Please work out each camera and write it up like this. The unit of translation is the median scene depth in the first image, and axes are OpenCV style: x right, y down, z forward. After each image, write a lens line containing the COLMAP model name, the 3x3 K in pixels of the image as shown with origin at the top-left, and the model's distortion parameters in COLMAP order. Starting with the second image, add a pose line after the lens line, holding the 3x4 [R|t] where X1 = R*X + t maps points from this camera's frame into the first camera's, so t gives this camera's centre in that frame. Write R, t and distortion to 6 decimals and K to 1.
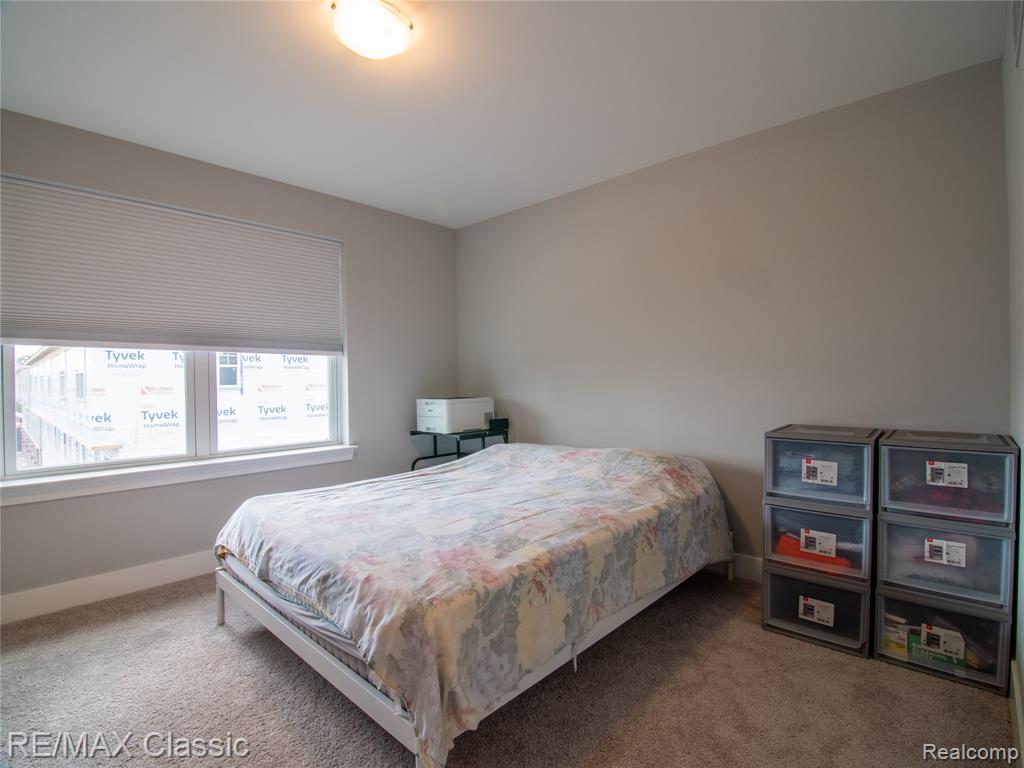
lens RADIAL K [[494.3, 0, 514.5], [0, 494.3, 382.0], [0, 0, 1]] dist [-0.016085, -0.007702]
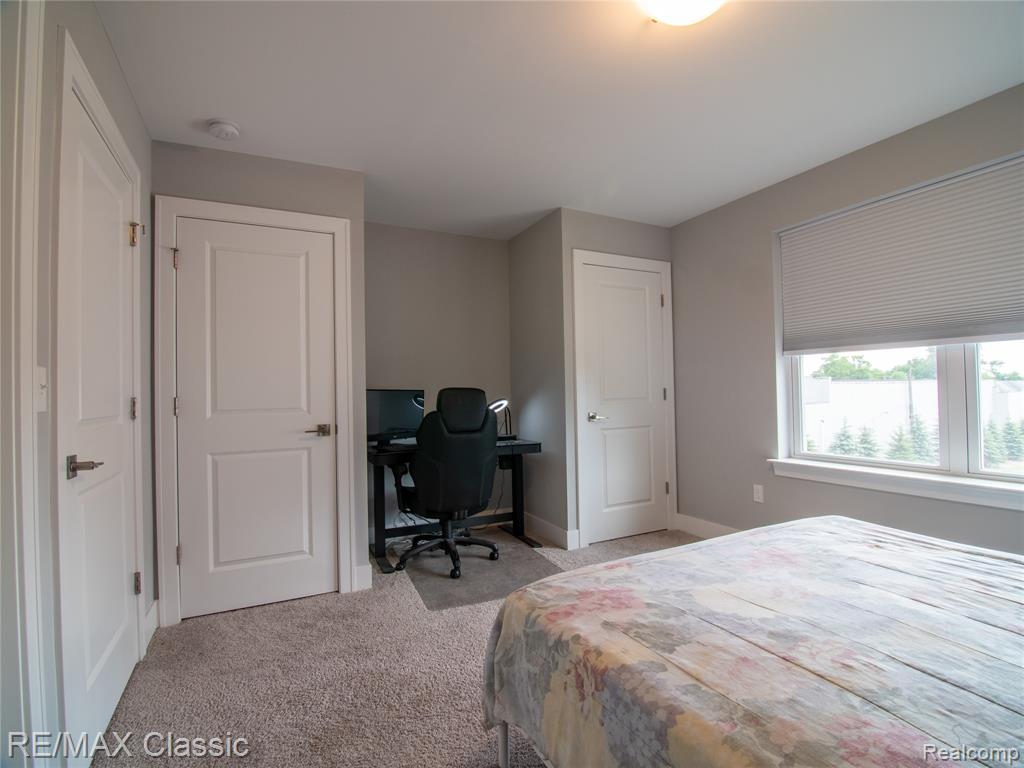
lens RADIAL K [[494.3, 0, 514.5], [0, 494.3, 382.0], [0, 0, 1]] dist [-0.016085, -0.007702]
pose [[-0.342585, -0.001062, -0.939486, 0.685632], [0.018814, 0.999791, -0.007990, -0.013321], [0.939298, -0.020413, -0.342494, 1.065757]]
